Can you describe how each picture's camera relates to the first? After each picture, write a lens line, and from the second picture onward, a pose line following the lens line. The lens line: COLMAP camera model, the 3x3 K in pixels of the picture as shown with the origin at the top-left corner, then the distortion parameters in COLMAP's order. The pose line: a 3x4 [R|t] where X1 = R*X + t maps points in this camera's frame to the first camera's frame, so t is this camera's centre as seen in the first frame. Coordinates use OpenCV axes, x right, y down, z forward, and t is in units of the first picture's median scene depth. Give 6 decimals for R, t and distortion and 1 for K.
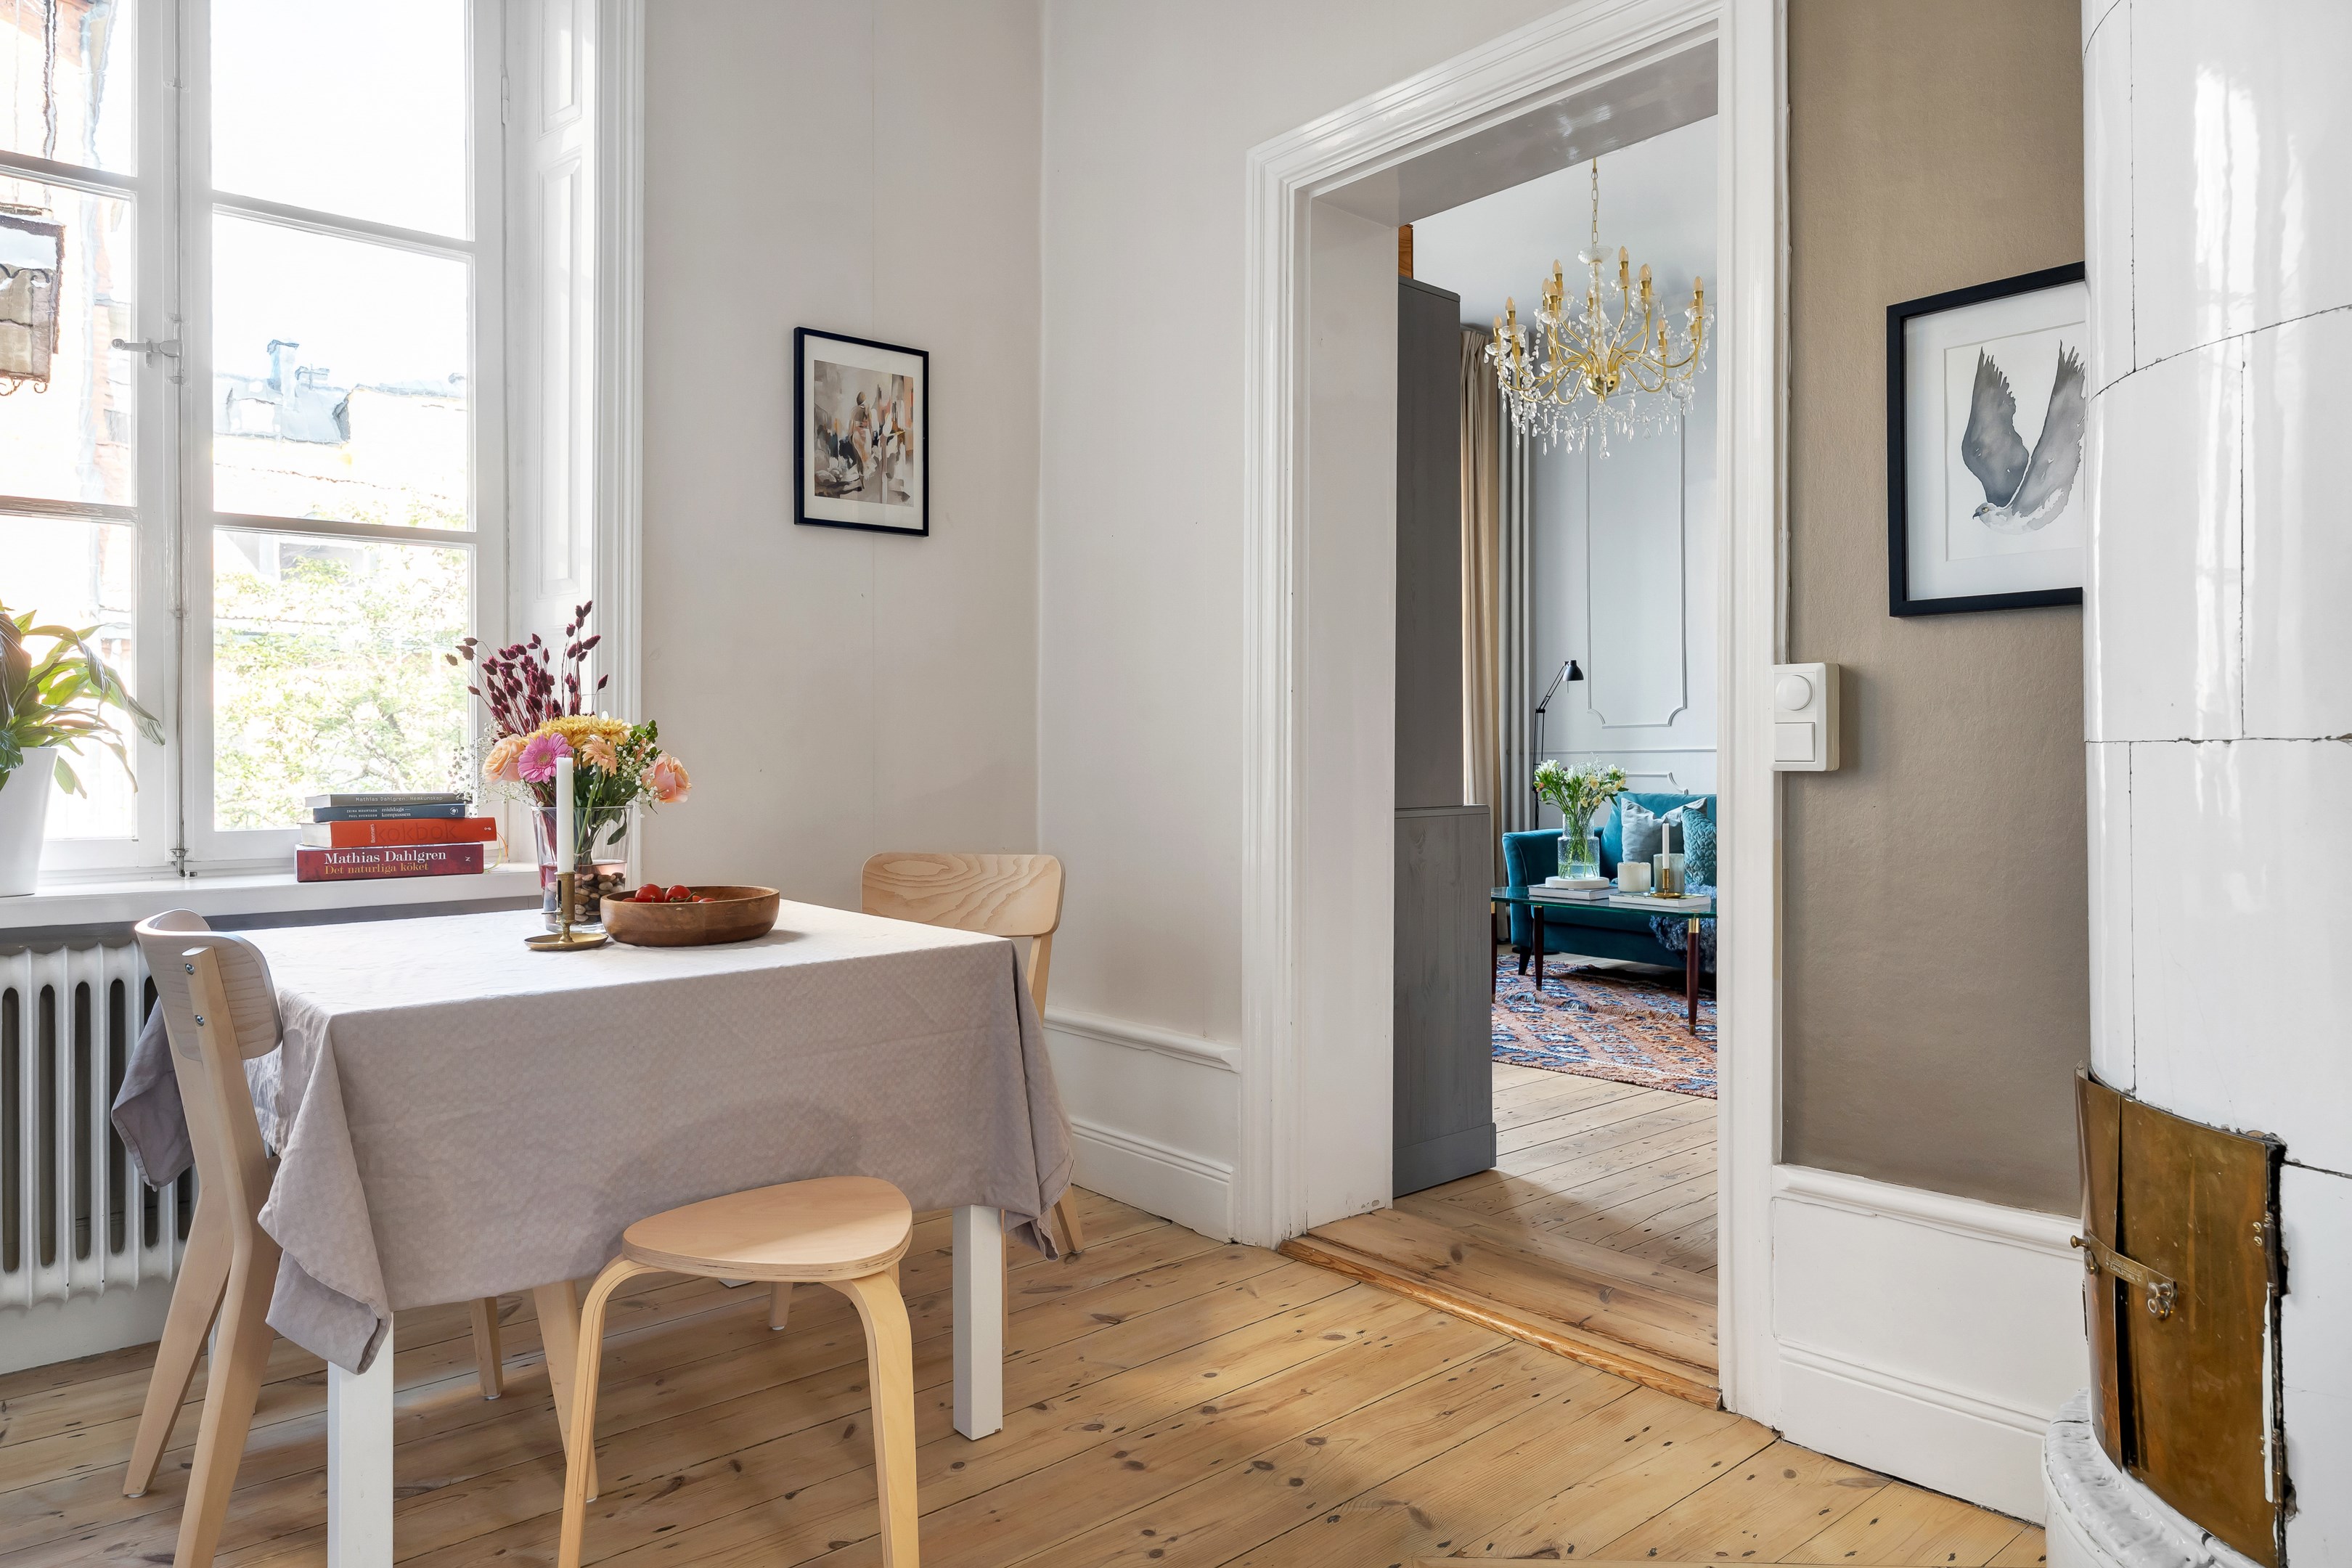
lens RADIAL K [[1429.8, 0, 1155.3], [0, 1429.8, 763.8], [0, 0, 1]] dist [0.002067, -0.001168]
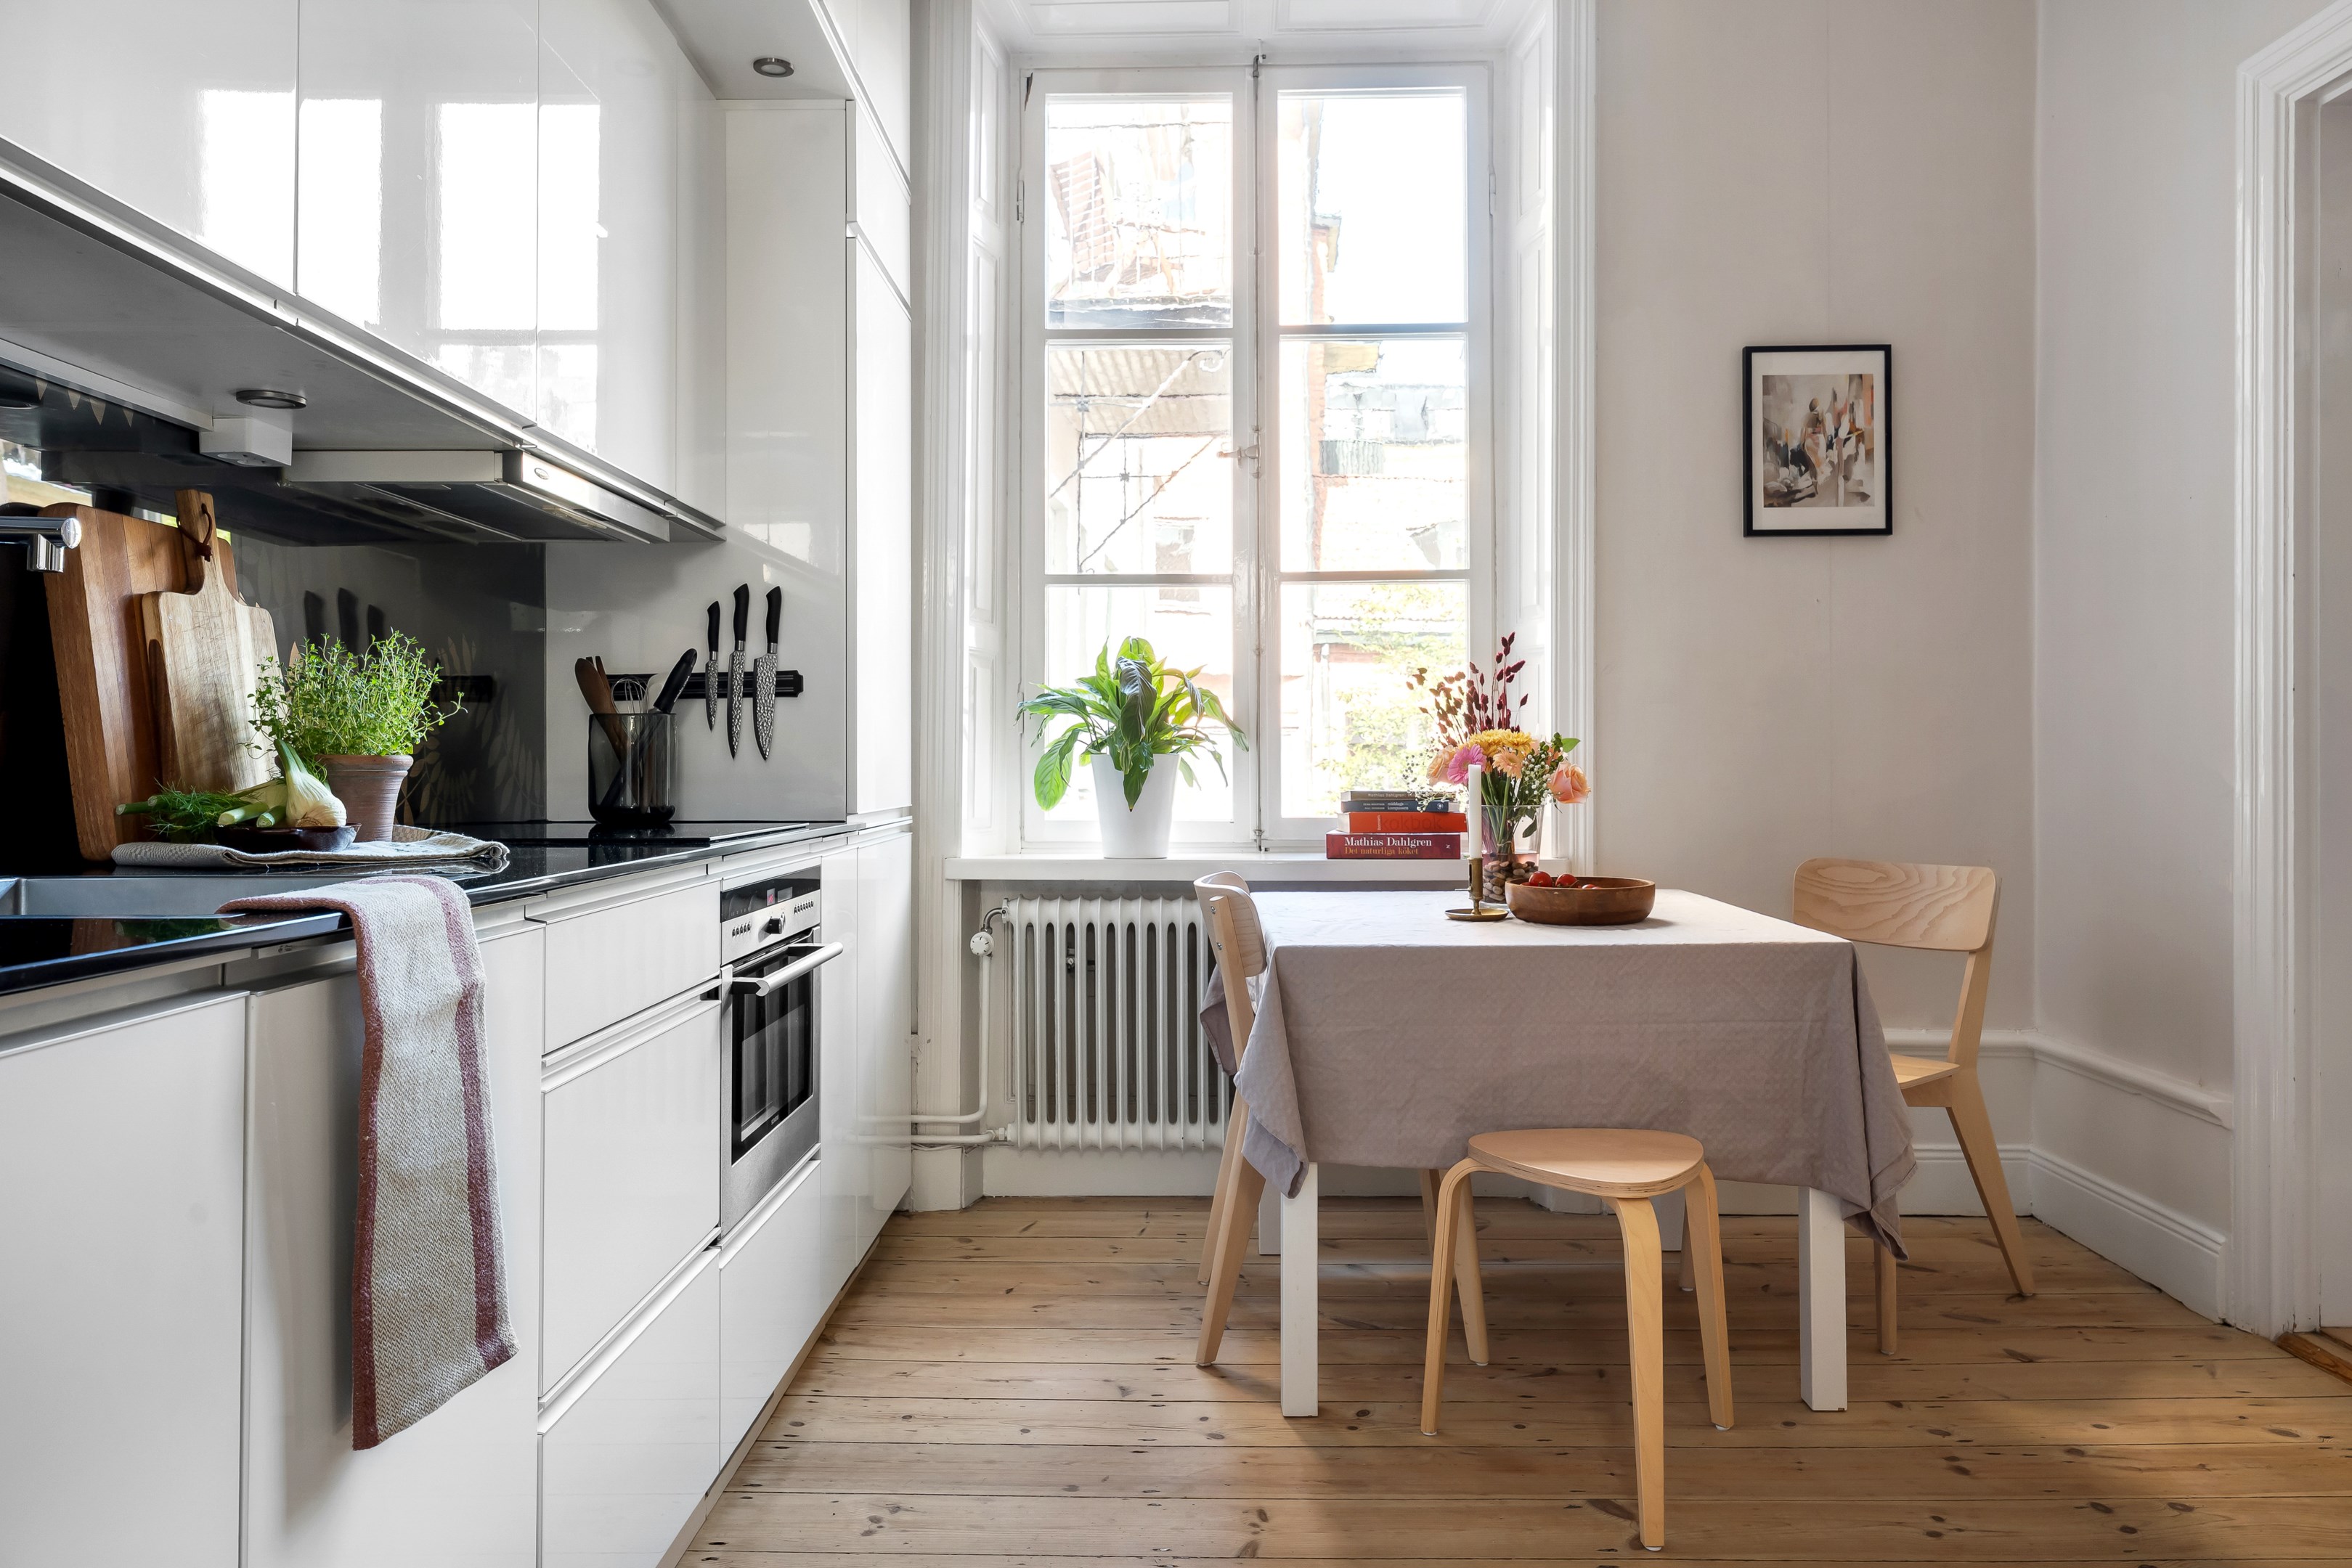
lens RADIAL K [[1429.6, 0, 1177.5], [0, 1429.6, 782.4], [0, 0, 1]] dist [0.002067, -0.001168]
pose [[0.771028, 0.013066, -0.636667, 0.125784], [-0.005066, 0.999884, 0.014385, -0.004085], [0.636781, -0.007866, 0.771004, -0.080967]]
